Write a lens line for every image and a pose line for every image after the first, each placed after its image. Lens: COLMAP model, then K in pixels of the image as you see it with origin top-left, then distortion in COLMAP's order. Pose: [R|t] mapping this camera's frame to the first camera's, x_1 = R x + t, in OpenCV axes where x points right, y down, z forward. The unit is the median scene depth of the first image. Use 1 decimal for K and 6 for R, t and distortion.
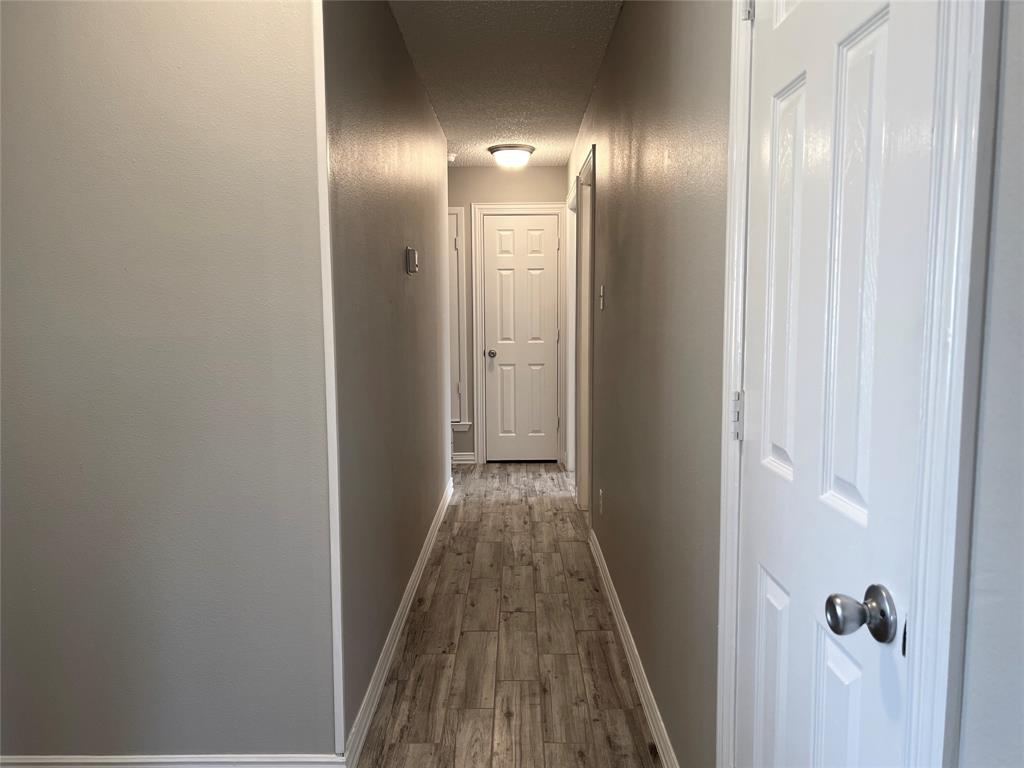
lens RADIAL K [[765.0, 0, 511.6], [0, 765.0, 390.6], [0, 0, 1]] dist [0.108066, -0.198288]
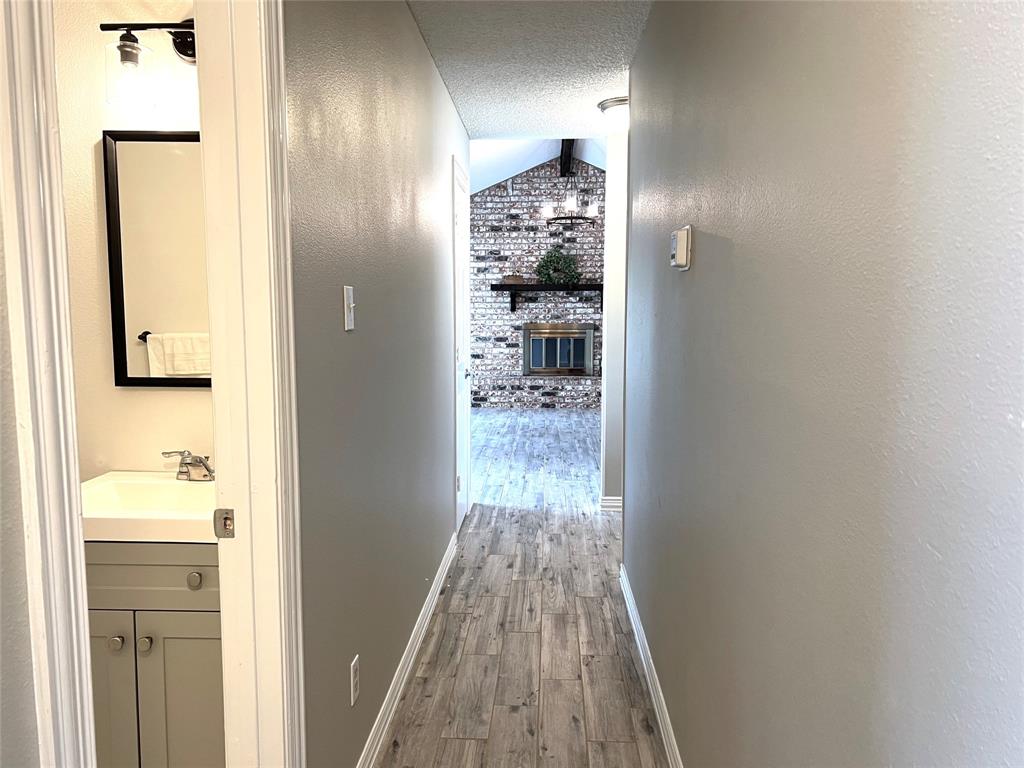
lens RADIAL K [[765.0, 0, 511.6], [0, 765.0, 390.6], [0, 0, 1]] dist [0.108066, -0.198288]
pose [[-0.999077, -0.000482, 0.042942, -0.024611], [0.008659, 0.977138, 0.212428, -0.231510], [-0.042063, 0.212603, -0.976233, 1.981452]]
